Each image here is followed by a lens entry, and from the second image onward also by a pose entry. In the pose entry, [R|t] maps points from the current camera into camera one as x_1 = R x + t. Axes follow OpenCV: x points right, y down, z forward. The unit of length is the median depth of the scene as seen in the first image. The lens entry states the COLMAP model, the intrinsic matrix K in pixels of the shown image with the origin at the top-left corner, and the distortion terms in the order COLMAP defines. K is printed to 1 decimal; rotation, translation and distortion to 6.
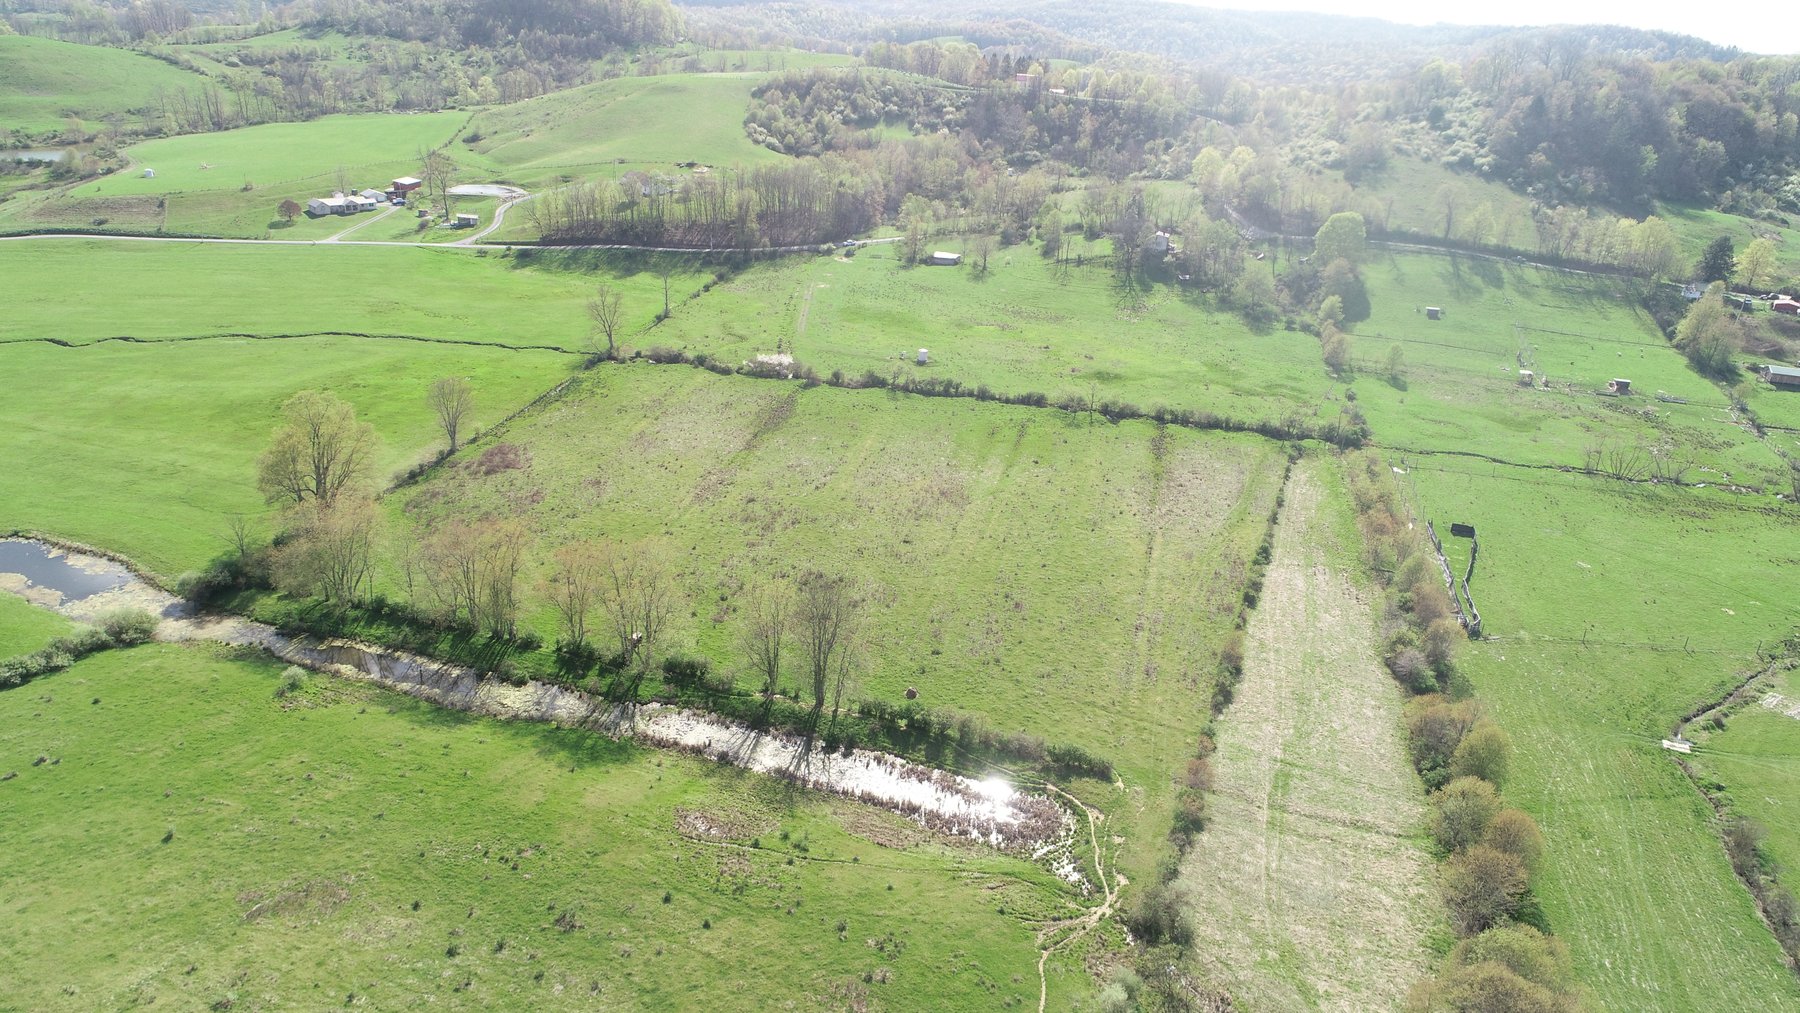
lens RADIAL K [[1195.7, 0, 900.2], [0, 1195.7, 506.8], [0, 0, 1]] dist [-0.006372, 0.002347]
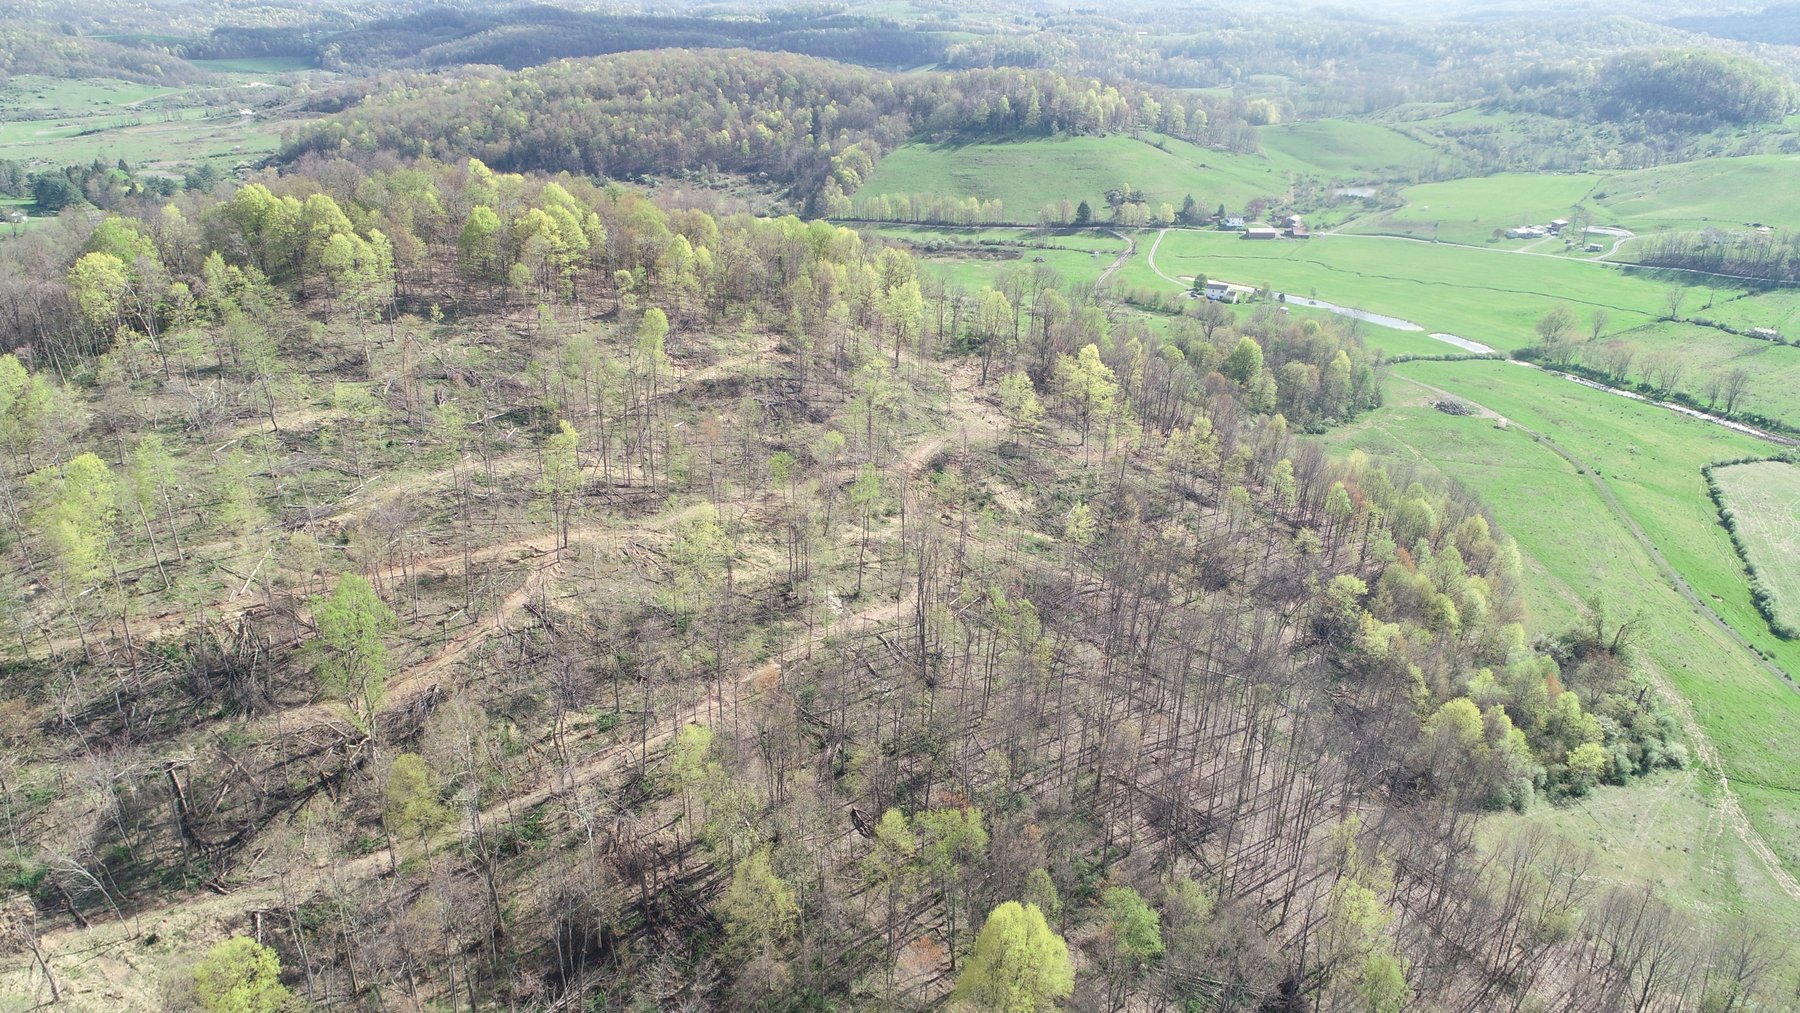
lens RADIAL K [[1195.7, 0, 904.3], [0, 1195.7, 502.2], [0, 0, 1]] dist [-0.006372, 0.002347]
pose [[0.698741, 0.234688, -0.675783, 0.207236], [-0.246001, 0.965873, 0.081073, 0.235389], [0.671748, 0.109595, 0.732628, -0.950555]]
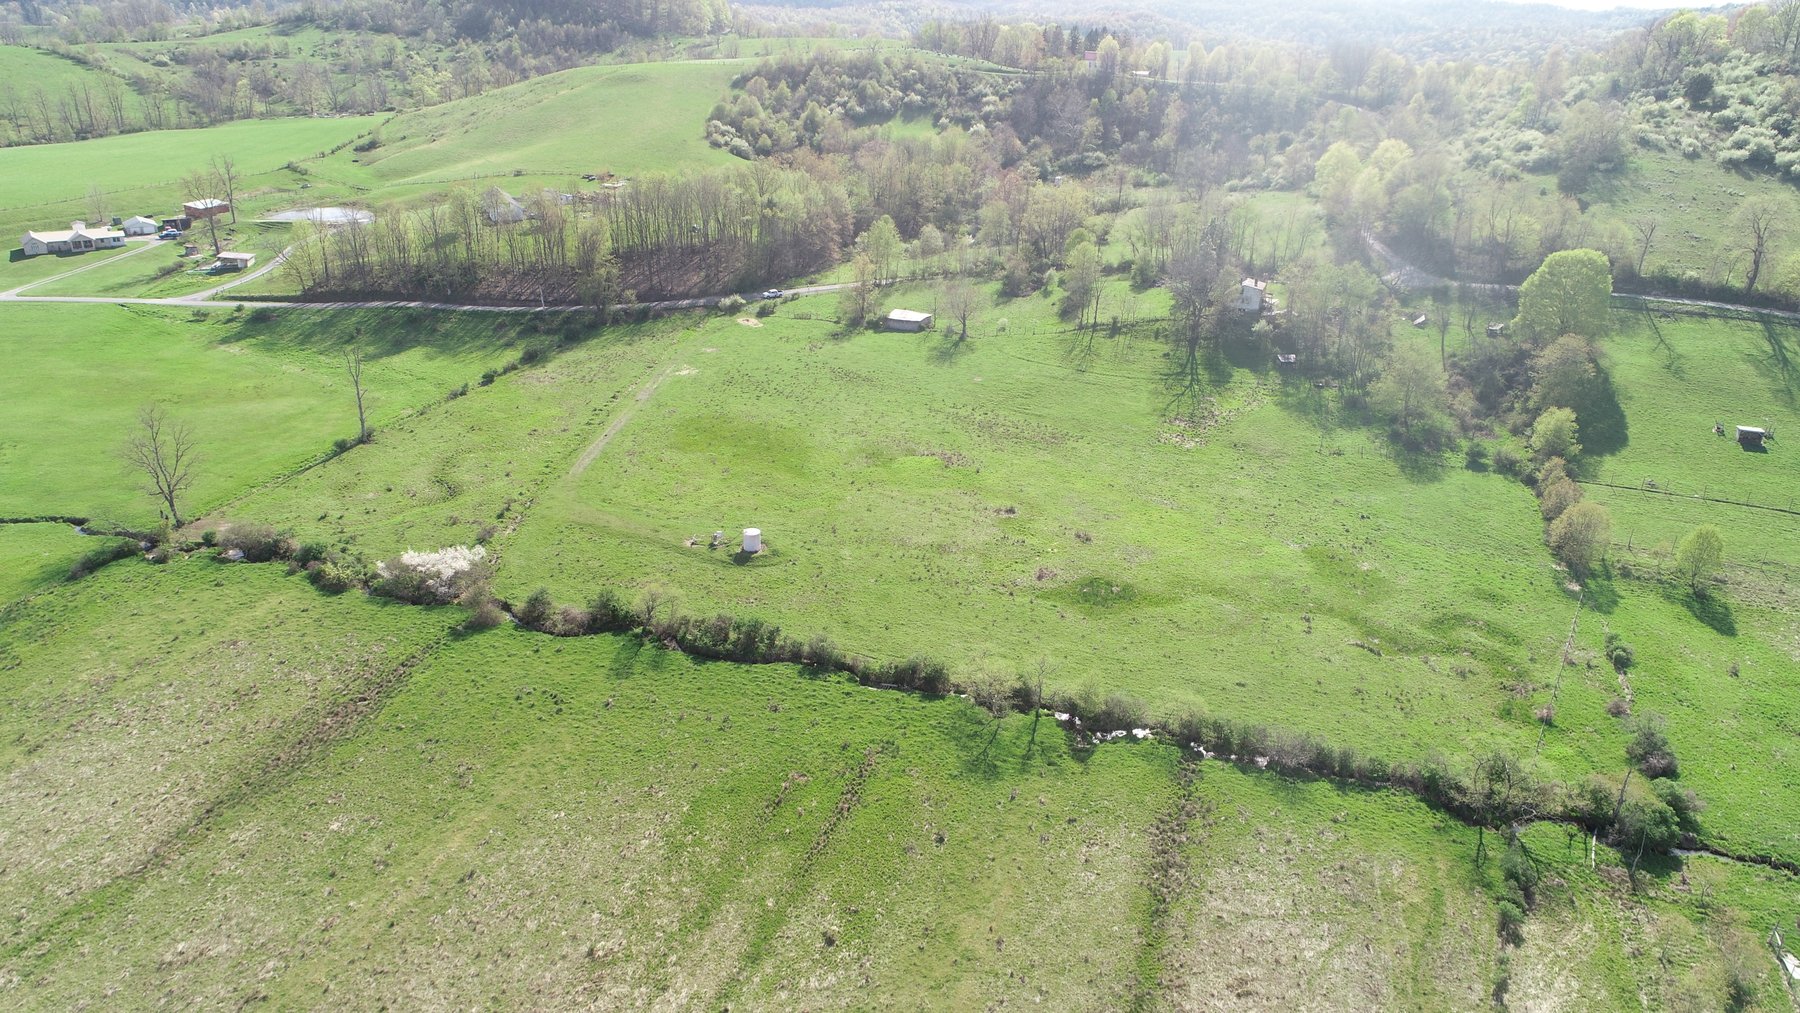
lens RADIAL K [[1195.7, 0, 903.4], [0, 1195.7, 507.5], [0, 0, 1]] dist [-0.006372, 0.002347]
pose [[0.994304, 0.017364, -0.105154, 0.100105], [-0.017807, 0.999836, -0.003280, -0.100849], [0.105080, 0.005134, 0.994450, 0.348064]]
